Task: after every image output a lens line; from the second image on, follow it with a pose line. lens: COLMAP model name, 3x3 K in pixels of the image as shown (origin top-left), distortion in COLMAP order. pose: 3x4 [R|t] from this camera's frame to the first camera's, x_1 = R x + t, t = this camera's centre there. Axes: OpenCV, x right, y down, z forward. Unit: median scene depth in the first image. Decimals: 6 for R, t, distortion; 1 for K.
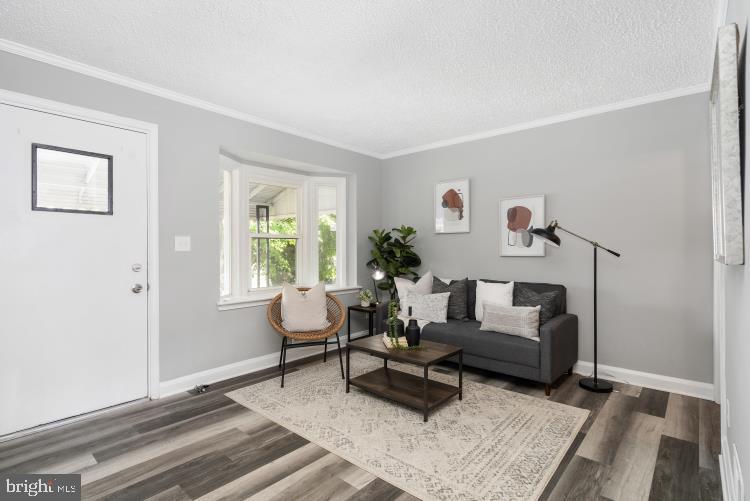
lens RADIAL K [[367.1, 0, 376.1], [0, 367.1, 247.0], [0, 0, 1]] dist [0.001398, 0.000092]
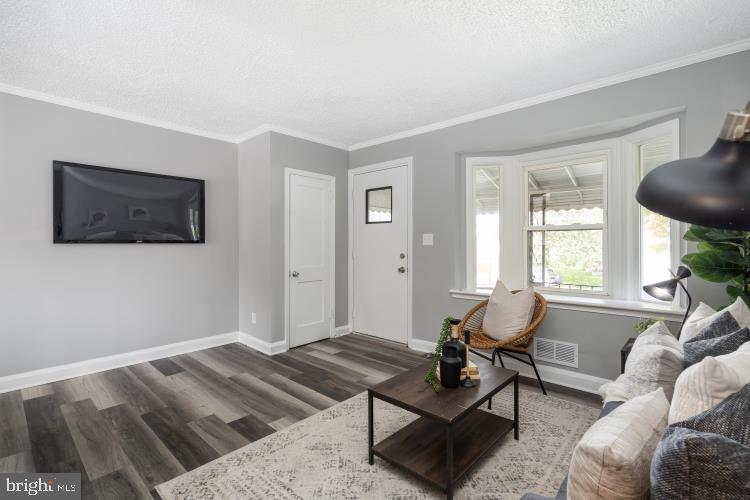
lens RADIAL K [[350.1, 0, 376.2], [0, 350.1, 242.9], [0, 0, 1]] dist [-0.000833, 0.000068]
pose [[-0.016885, -0.000703, -0.999857, 0.763925], [0.005112, 0.999987, -0.000790, 0.002725], [0.999844, -0.005125, -0.016881, 0.888378]]
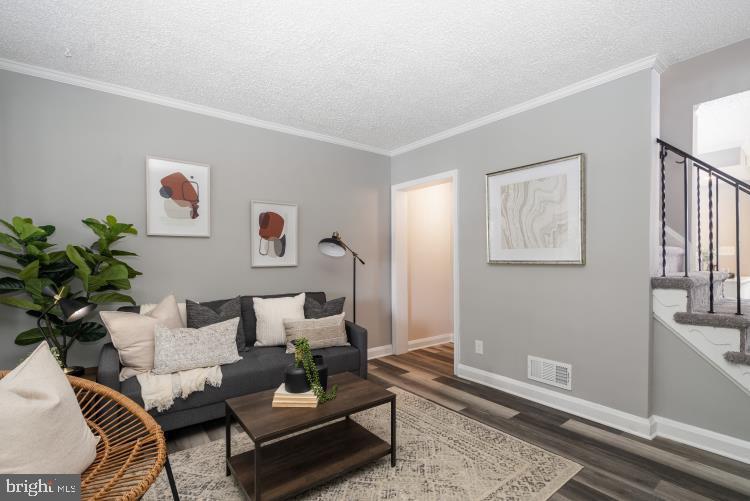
lens RADIAL K [[349.6, 0, 375.2], [0, 349.6, 252.3], [0, 0, 1]] dist [-0.002379, 0.000480]
pose [[0.187567, 0.019800, 0.982052, -0.563060], [0.001457, 0.999790, -0.020436, 0.010258], [-0.982251, 0.005264, 0.187498, 0.771044]]
